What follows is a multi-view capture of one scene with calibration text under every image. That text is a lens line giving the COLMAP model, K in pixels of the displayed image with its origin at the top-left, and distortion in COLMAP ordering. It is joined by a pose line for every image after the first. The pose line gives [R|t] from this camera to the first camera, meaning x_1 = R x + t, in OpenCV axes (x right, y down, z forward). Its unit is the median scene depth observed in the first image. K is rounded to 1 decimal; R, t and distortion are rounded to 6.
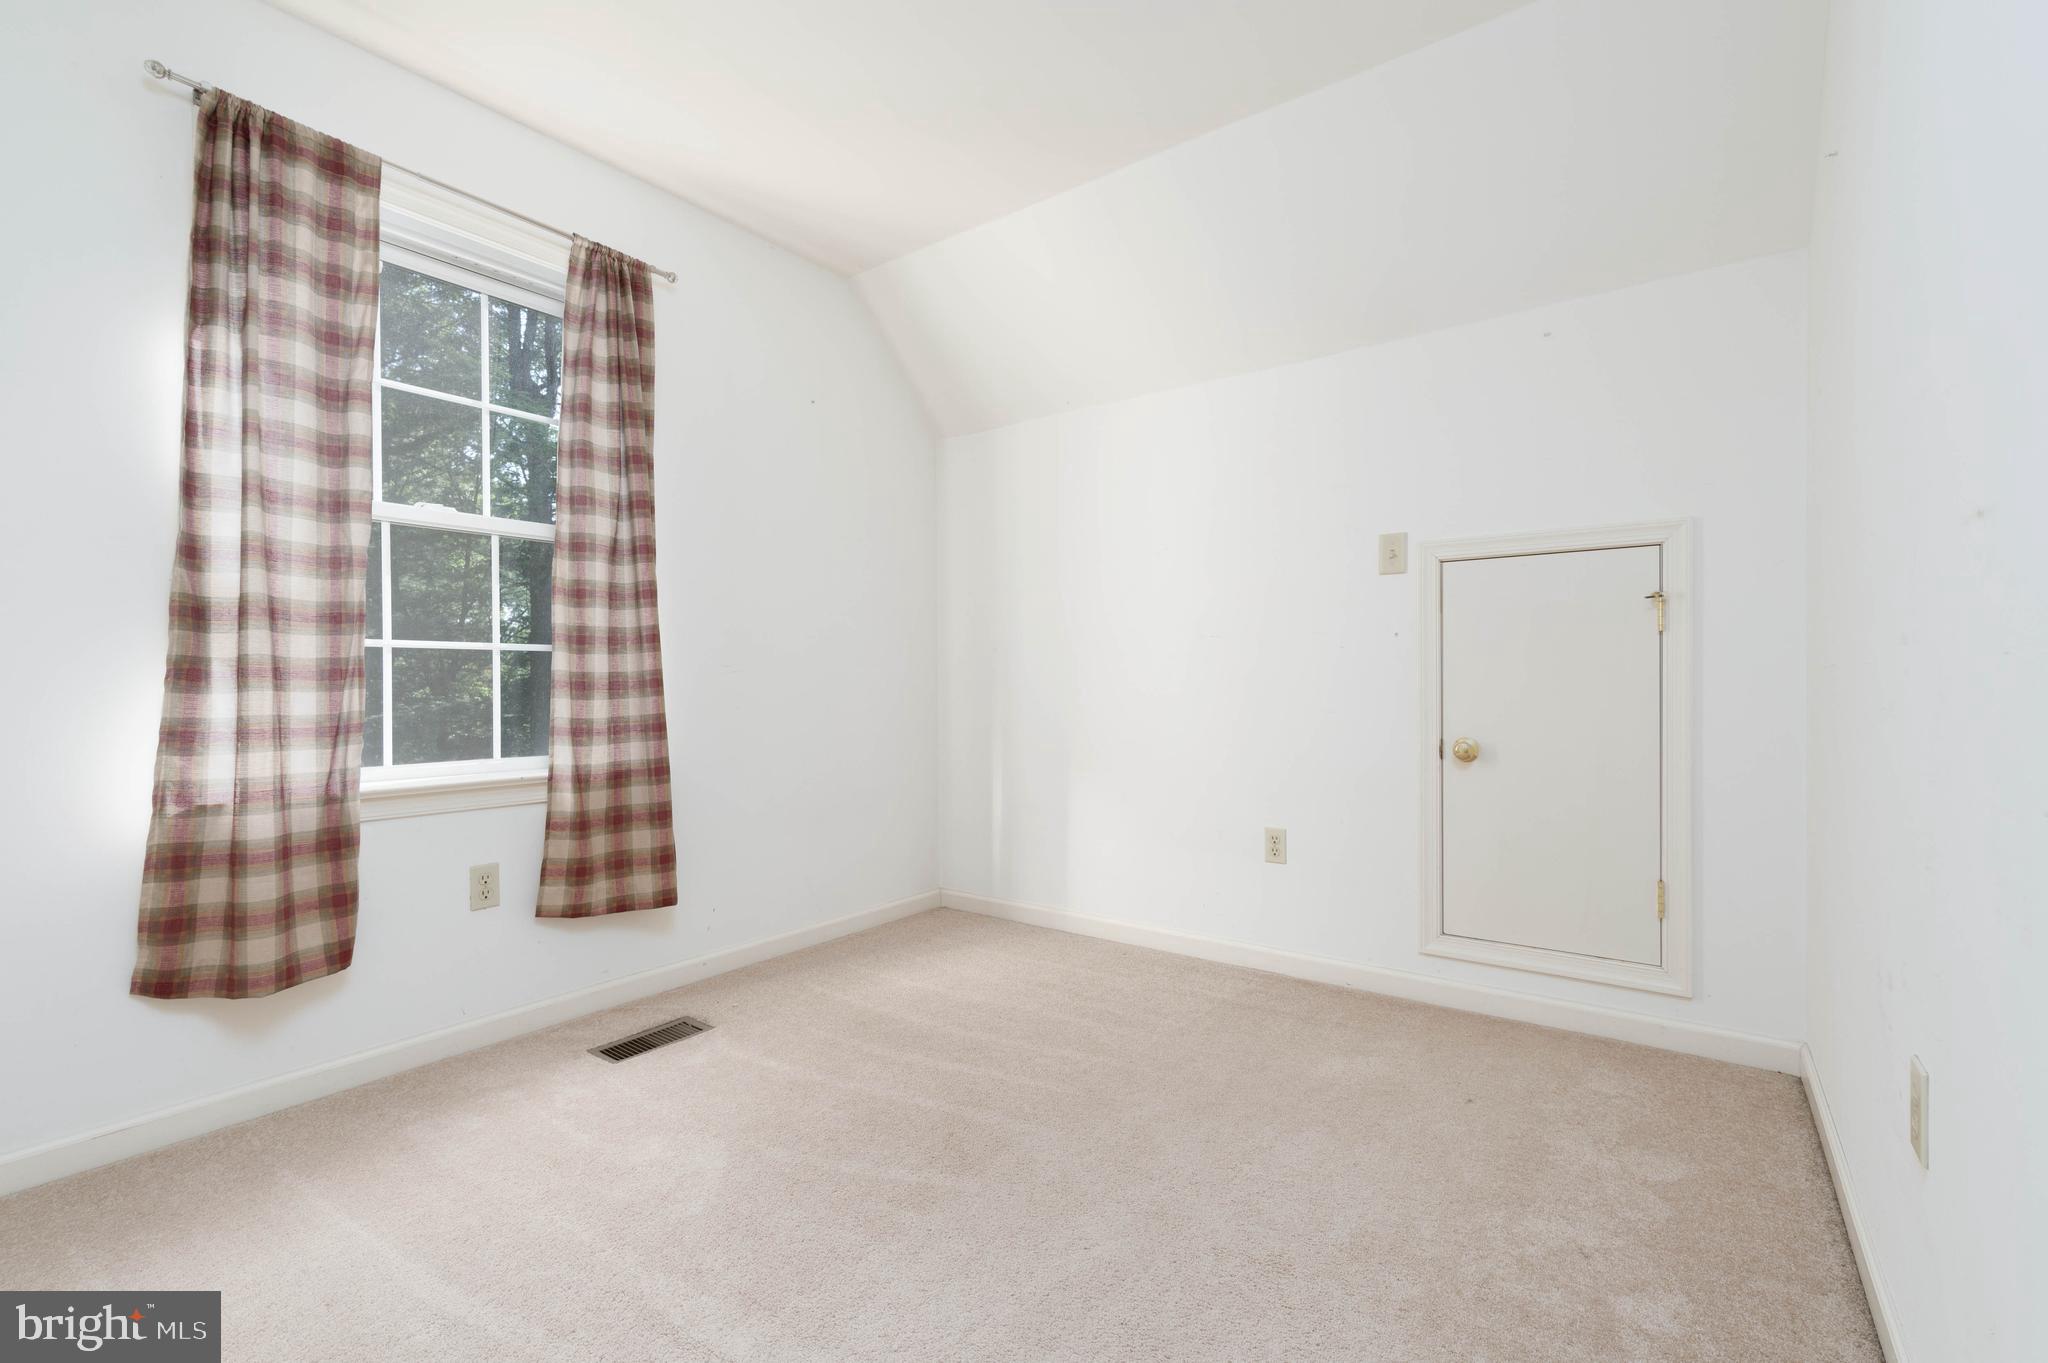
lens RADIAL K [[893.4, 0, 1029.5], [0, 893.4, 686.8], [0, 0, 1]] dist [0.001032, 0.000334]
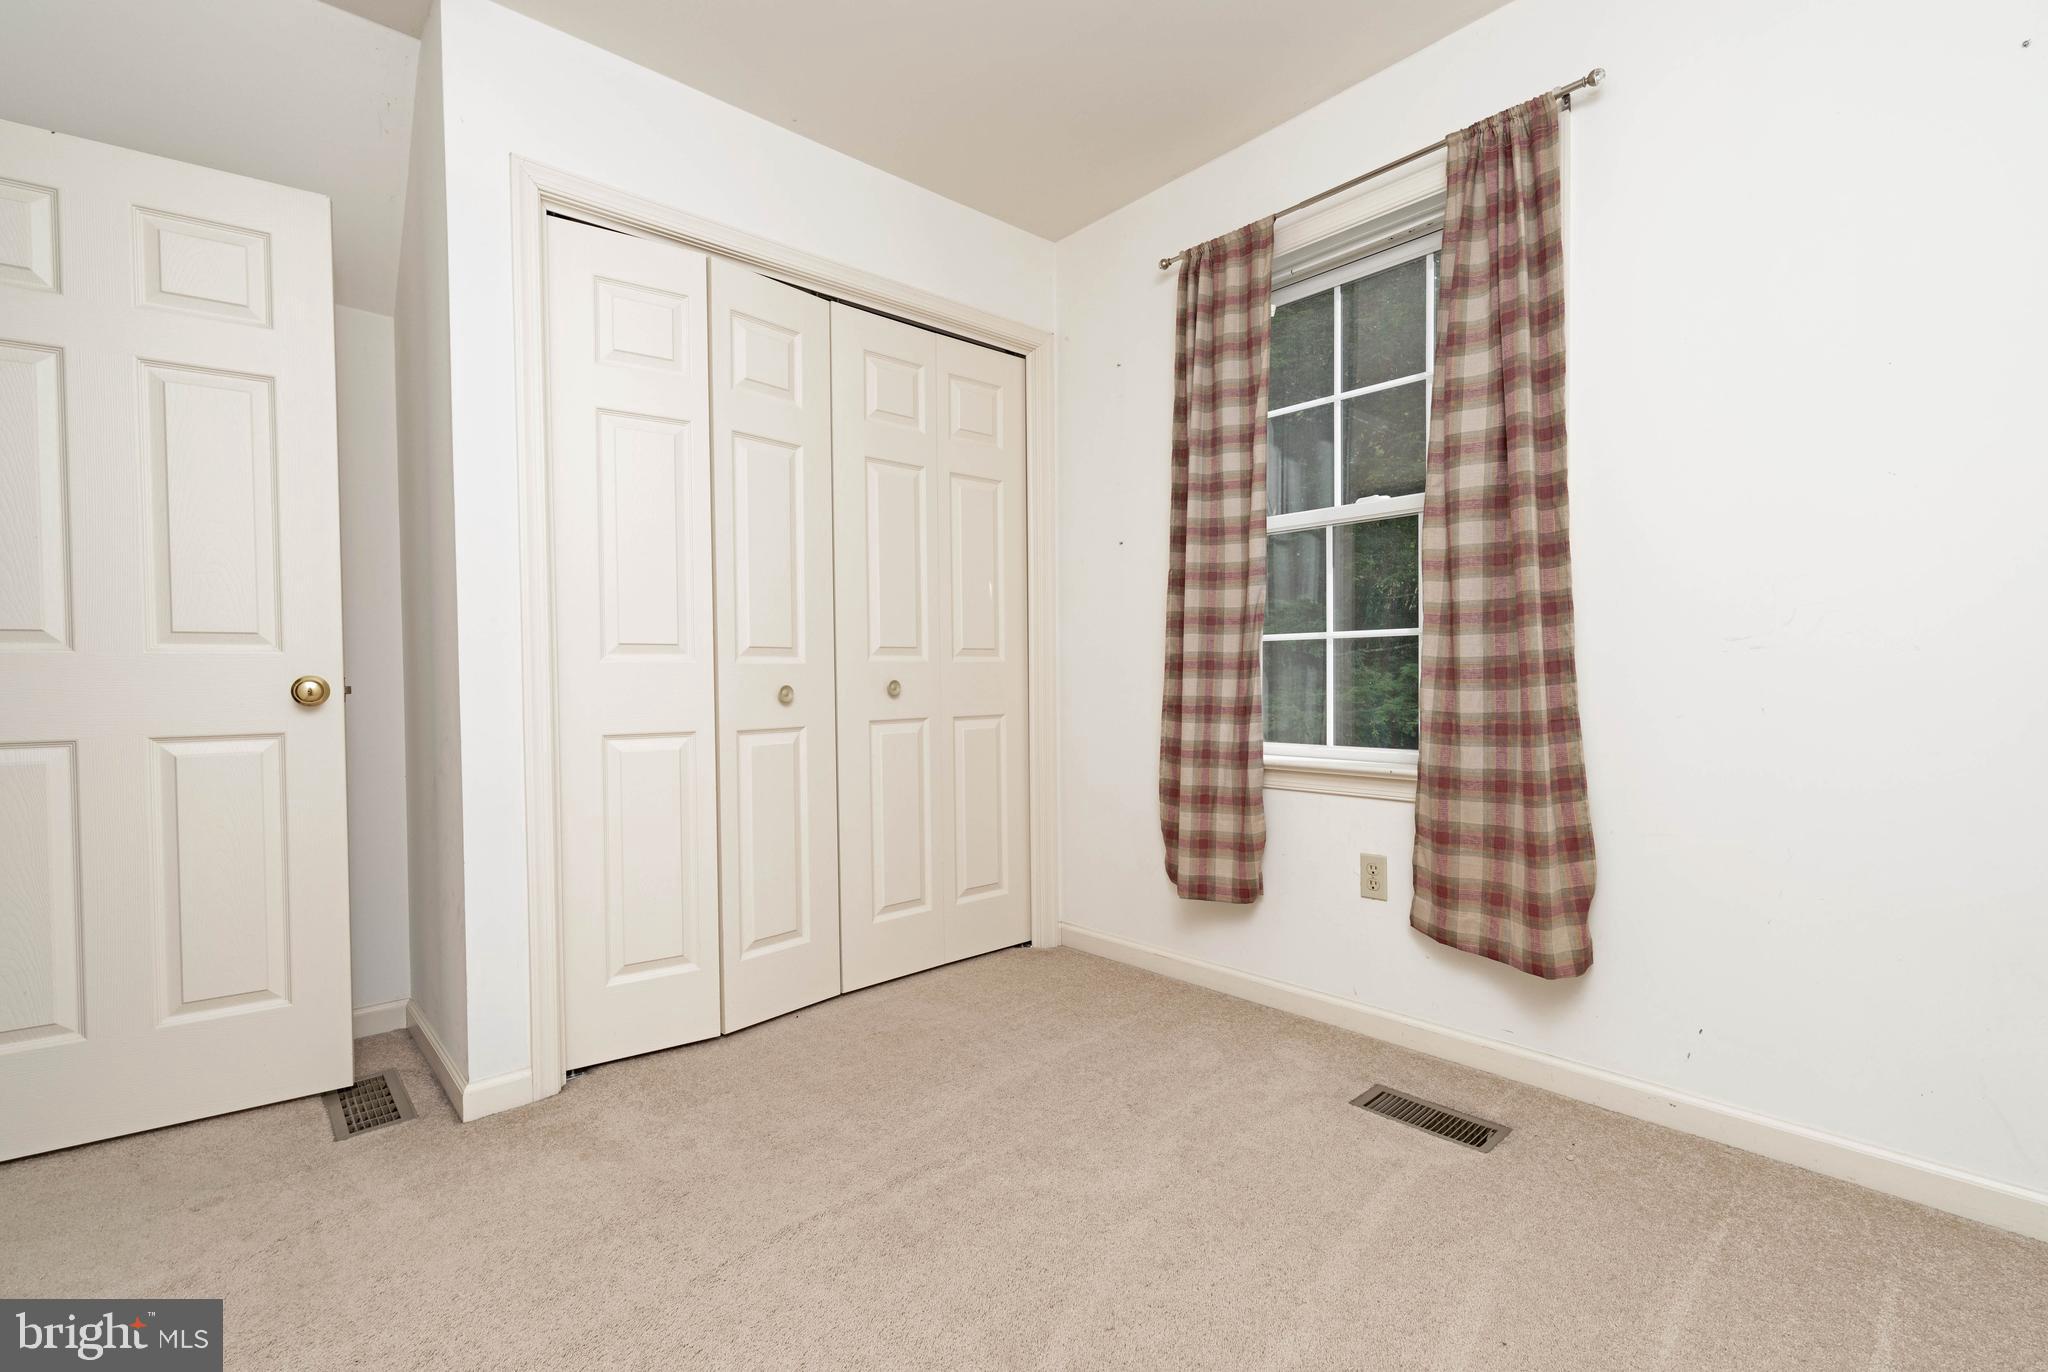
lens RADIAL K [[893.4, 0, 1029.5], [0, 893.4, 691.3], [0, 0, 1]] dist [0.001032, 0.000334]
pose [[-0.195011, 0.024113, -0.980505, 0.415231], [0.008965, 0.999700, 0.022802, -0.007109], [0.980760, -0.004344, -0.195169, 0.795515]]
